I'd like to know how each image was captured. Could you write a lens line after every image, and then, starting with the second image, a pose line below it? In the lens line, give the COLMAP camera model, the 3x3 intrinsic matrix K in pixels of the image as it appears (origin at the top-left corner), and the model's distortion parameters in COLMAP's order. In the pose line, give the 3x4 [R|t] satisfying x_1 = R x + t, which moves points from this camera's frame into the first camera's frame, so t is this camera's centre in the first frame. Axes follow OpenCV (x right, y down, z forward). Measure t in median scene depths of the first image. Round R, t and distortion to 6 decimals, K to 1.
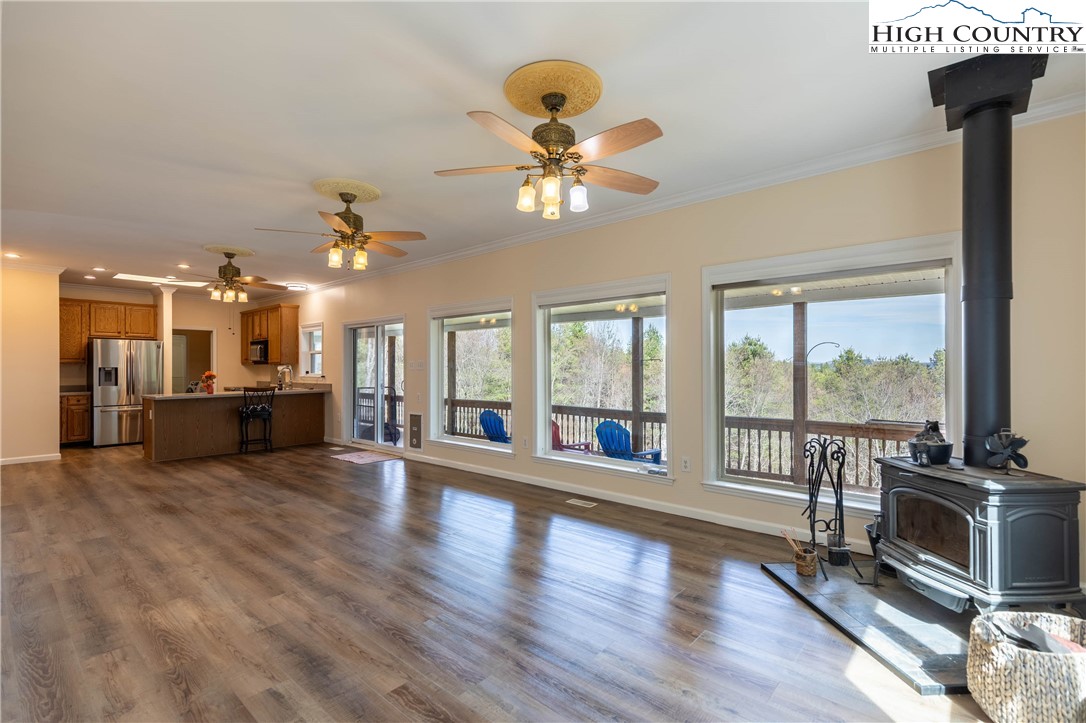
lens RADIAL K [[489.9, 0, 548.8], [0, 489.9, 370.1], [0, 0, 1]] dist [0.002038, 0.000053]
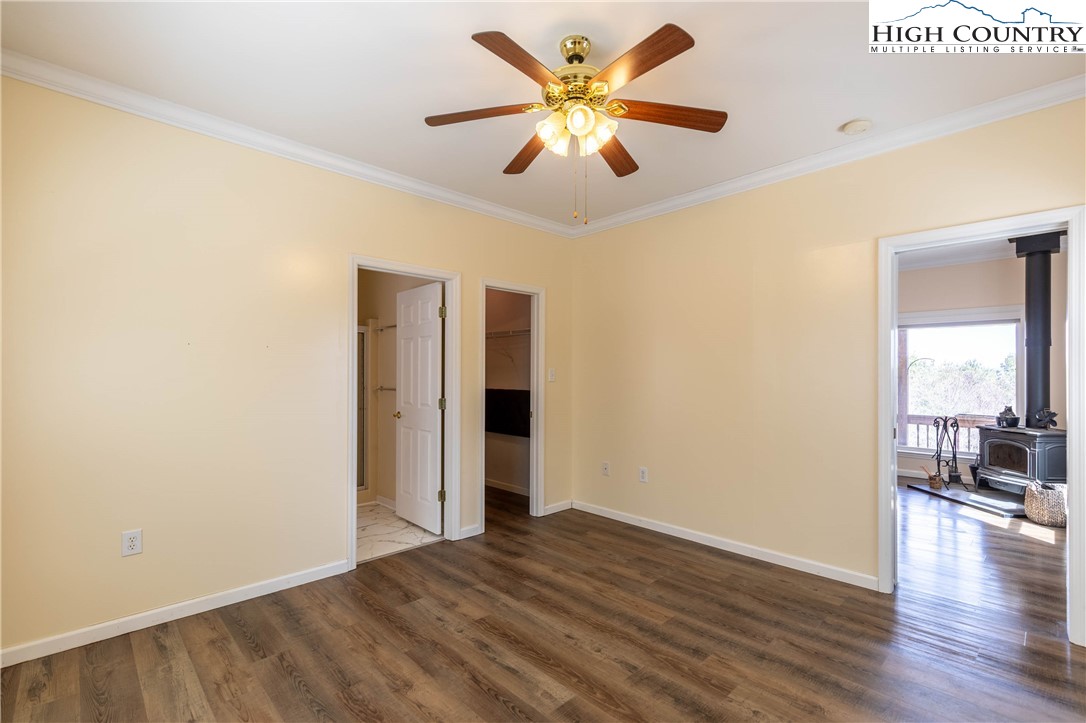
lens RADIAL K [[489.9, 0, 548.8], [0, 489.9, 370.1], [0, 0, 1]] dist [0.002038, 0.000053]
pose [[0.996577, 0.006516, -0.082409, -0.937161], [-0.006949, 0.999964, -0.004970, -0.018878], [0.082374, 0.005526, 0.996586, -1.167559]]
